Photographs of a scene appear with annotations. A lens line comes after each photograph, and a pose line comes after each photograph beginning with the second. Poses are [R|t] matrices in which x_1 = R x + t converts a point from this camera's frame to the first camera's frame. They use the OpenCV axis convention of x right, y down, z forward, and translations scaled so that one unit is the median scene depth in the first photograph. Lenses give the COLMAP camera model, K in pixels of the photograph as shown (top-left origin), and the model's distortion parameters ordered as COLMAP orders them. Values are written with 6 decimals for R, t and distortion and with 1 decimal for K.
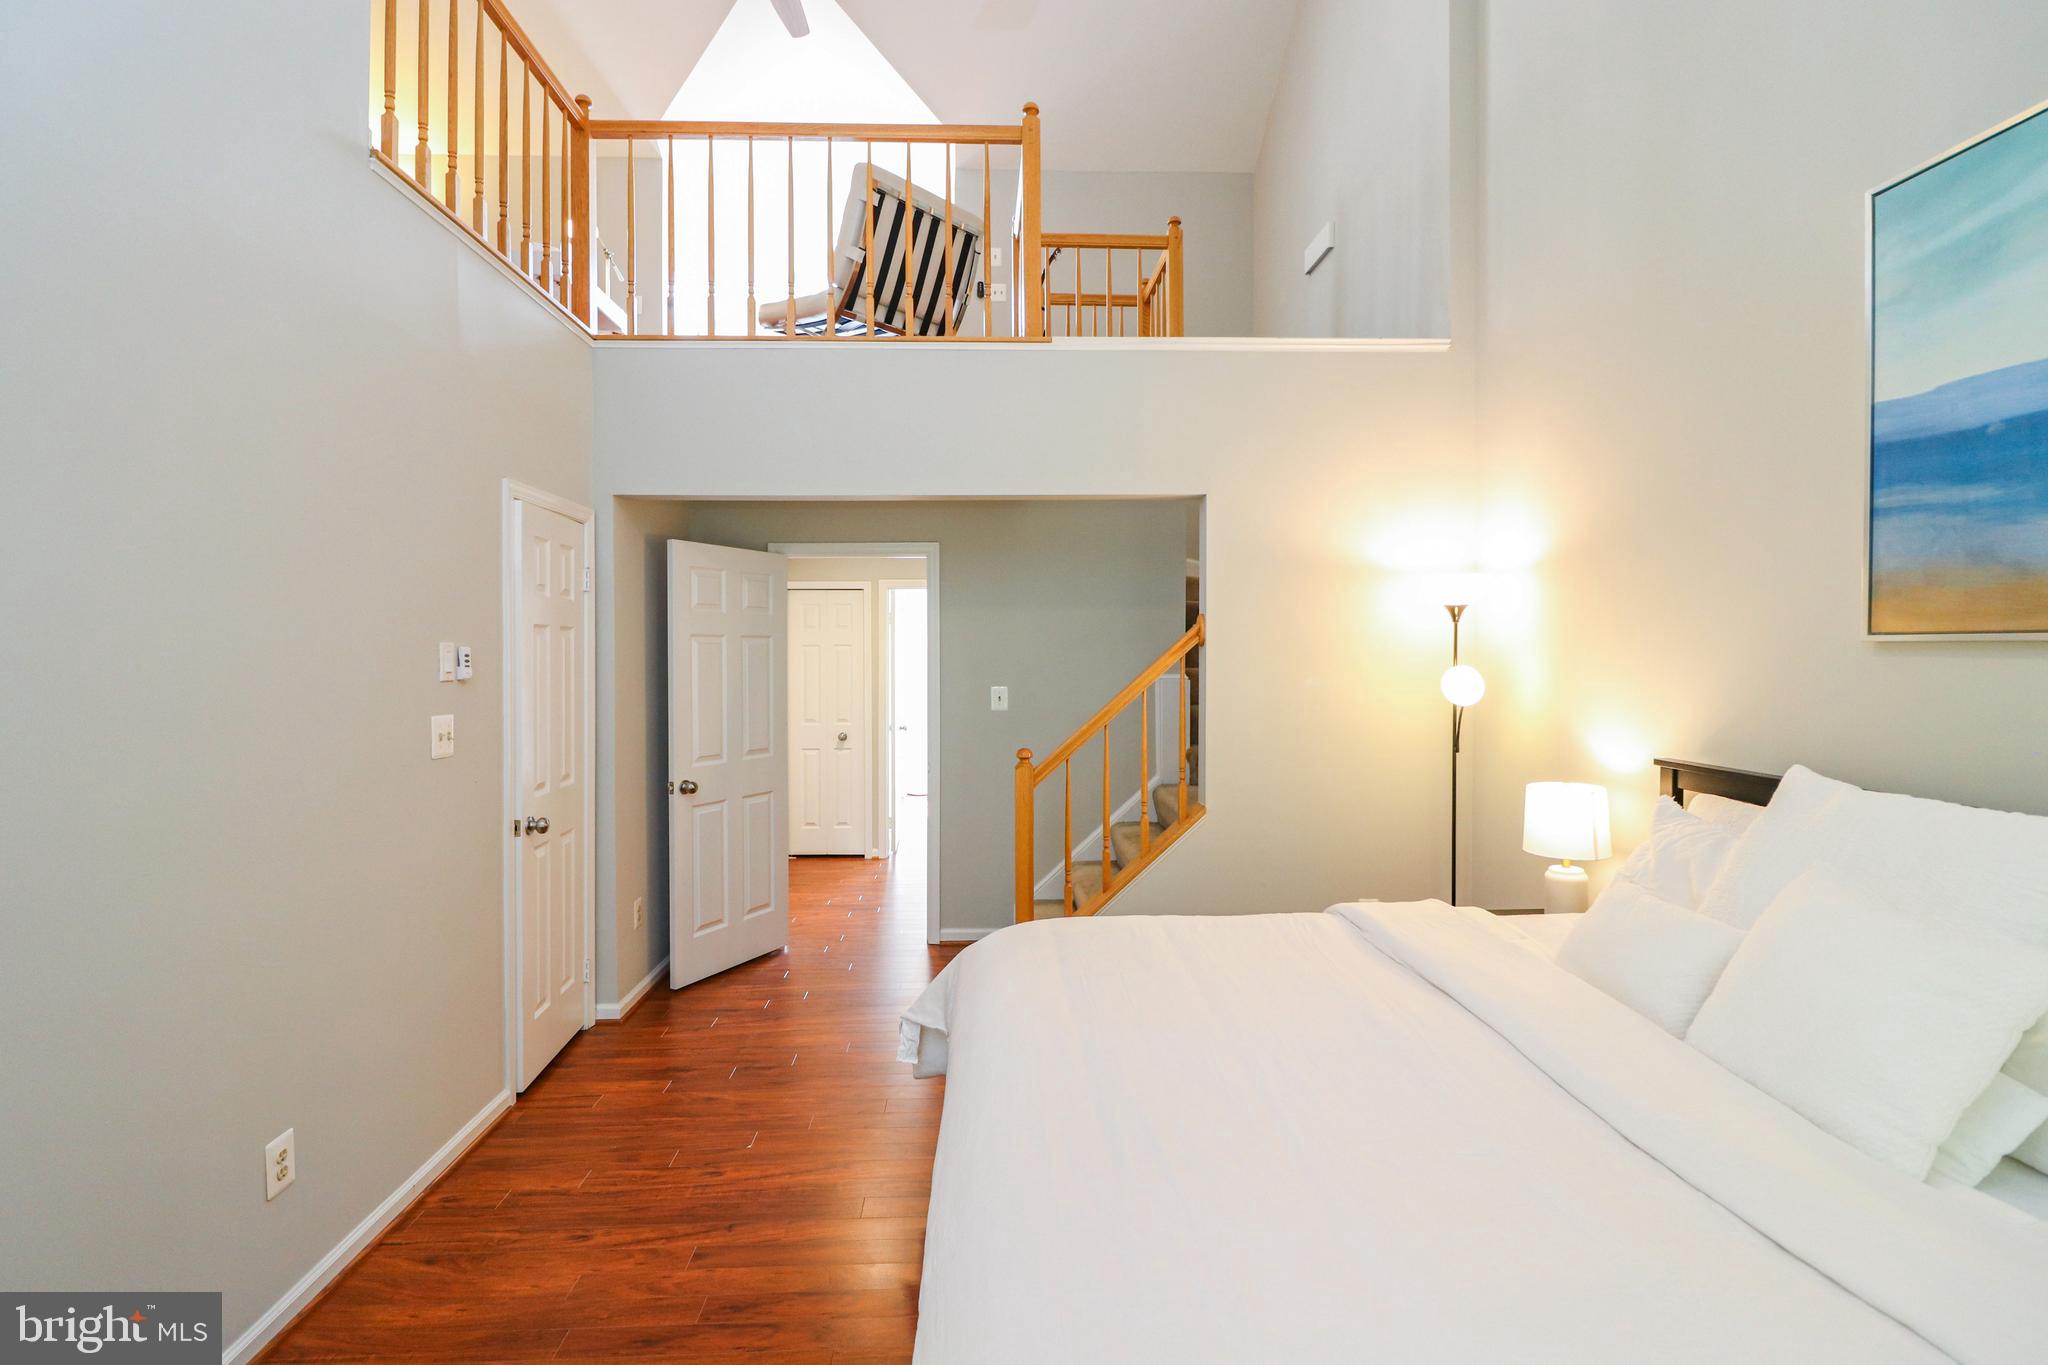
lens RADIAL K [[1026.6, 0, 1024.0], [0, 1026.6, 682.5], [0, 0, 1]] dist [0.048805, -0.054054]
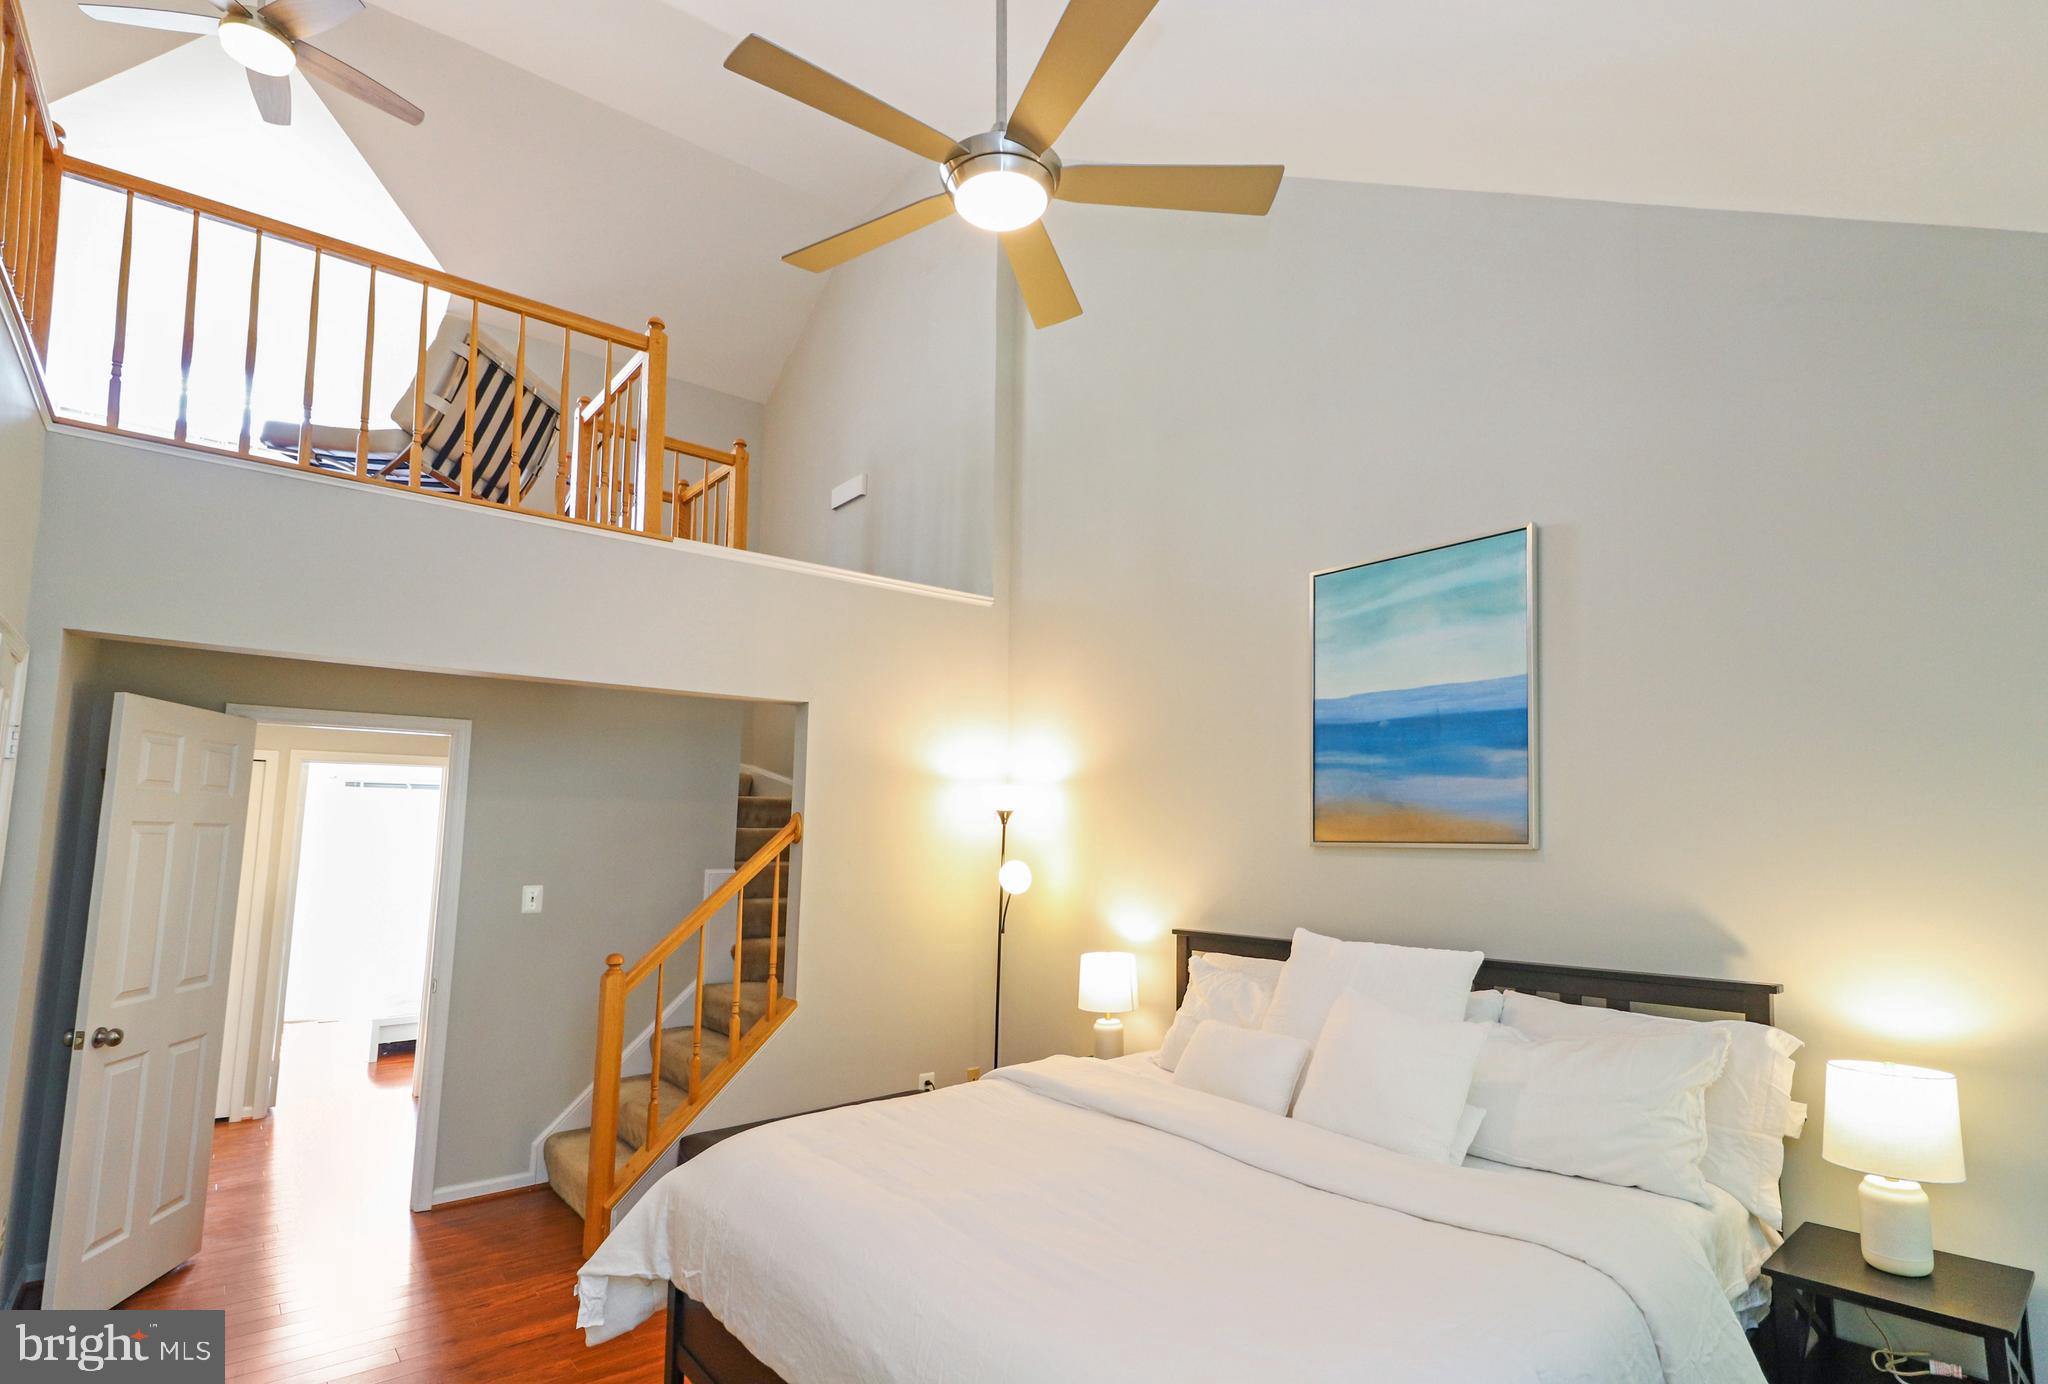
lens RADIAL K [[979.3, 0, 1127.3], [0, 979.3, 694.1], [0, 0, 1]] dist [-0.001101, -0.001490]
pose [[0.774081, 0.101329, 0.624925, -0.217041], [0.012305, 0.984513, -0.174878, -0.005856], [-0.632967, 0.143059, 0.760846, -0.000253]]
